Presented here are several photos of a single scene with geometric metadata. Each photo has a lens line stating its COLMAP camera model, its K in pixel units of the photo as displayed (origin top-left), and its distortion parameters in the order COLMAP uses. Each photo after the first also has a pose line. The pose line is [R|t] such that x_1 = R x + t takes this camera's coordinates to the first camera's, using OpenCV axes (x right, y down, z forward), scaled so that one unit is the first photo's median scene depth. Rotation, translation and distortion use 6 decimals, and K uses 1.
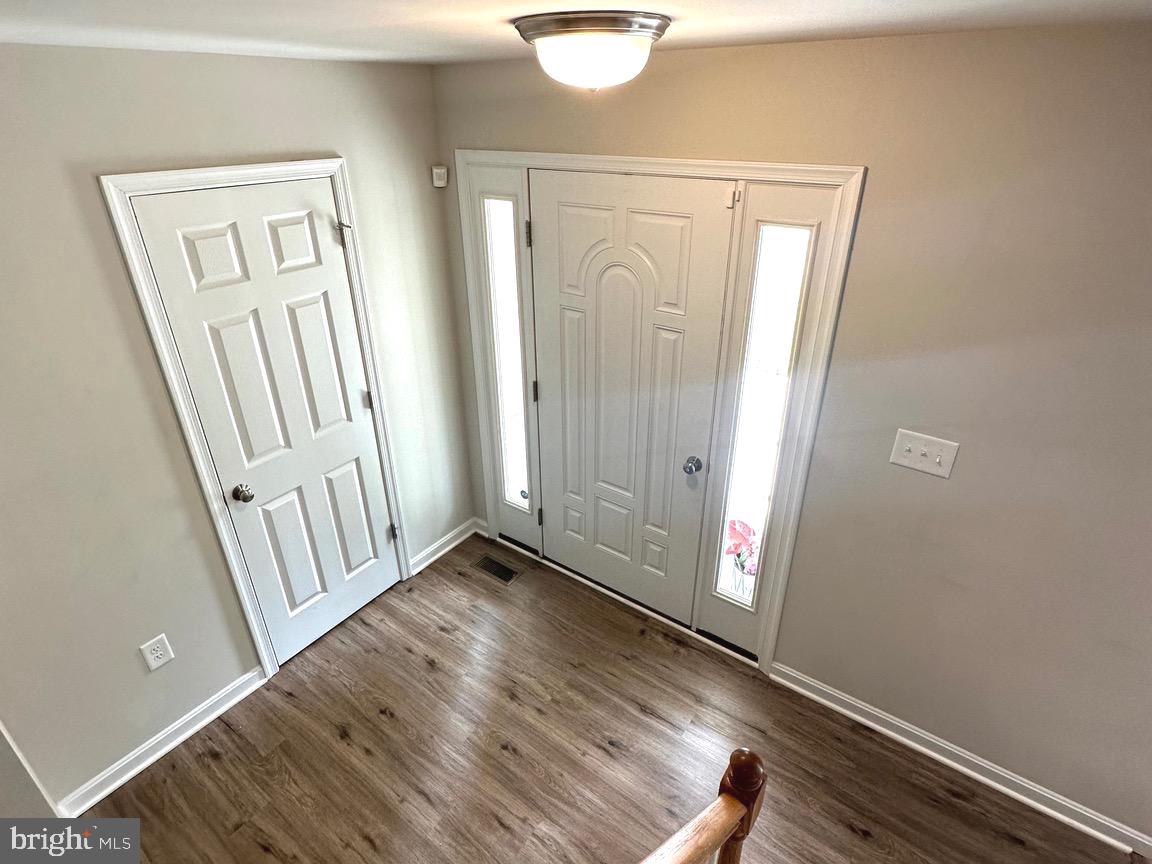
lens RADIAL K [[611.3, 0, 576.0], [0, 611.3, 417.3], [0, 0, 1]] dist [-0.002505, 0.000065]
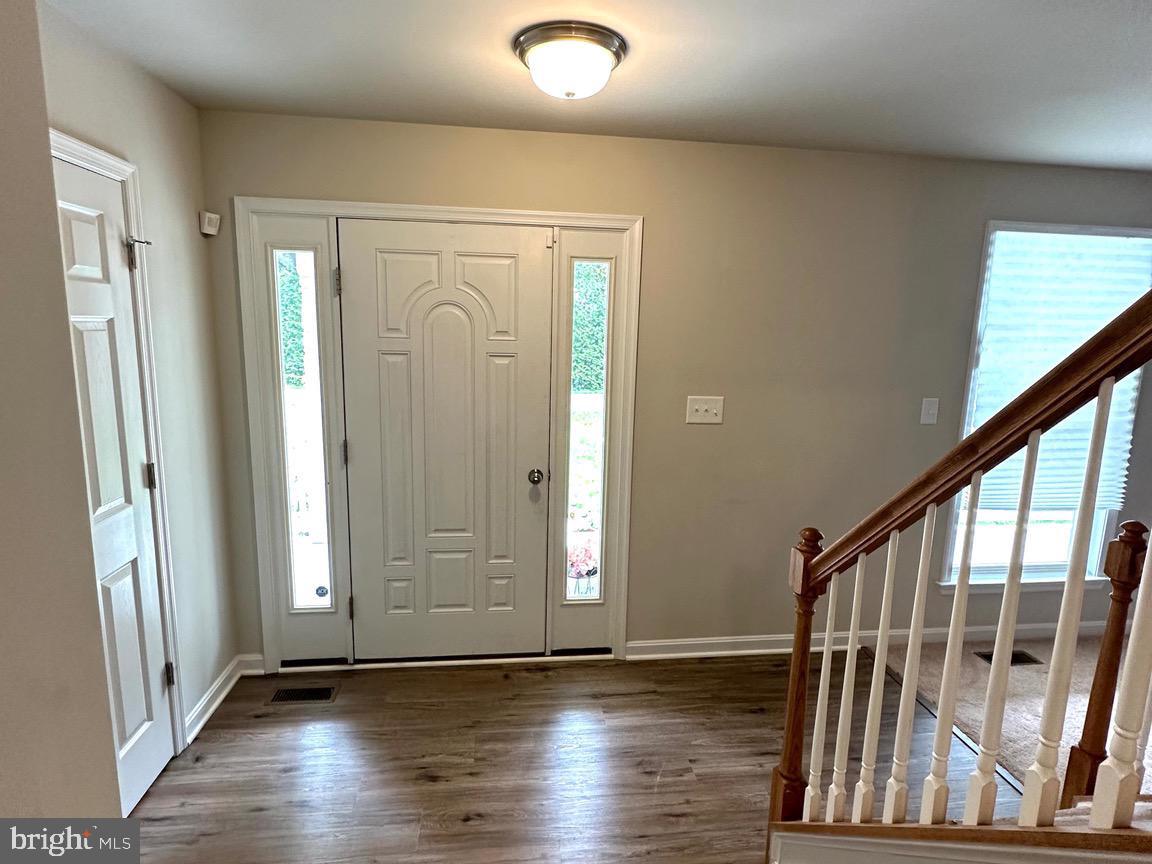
lens RADIAL K [[608.5, 0, 576.0], [0, 608.5, 432.0], [0, 0, 1]] dist [-0.002182, -0.001615]
pose [[0.733915, -0.090233, 0.673222, -0.468694], [0.278382, 0.944030, -0.176949, 0.206804], [-0.619575, 0.317278, 0.717957, 0.129030]]
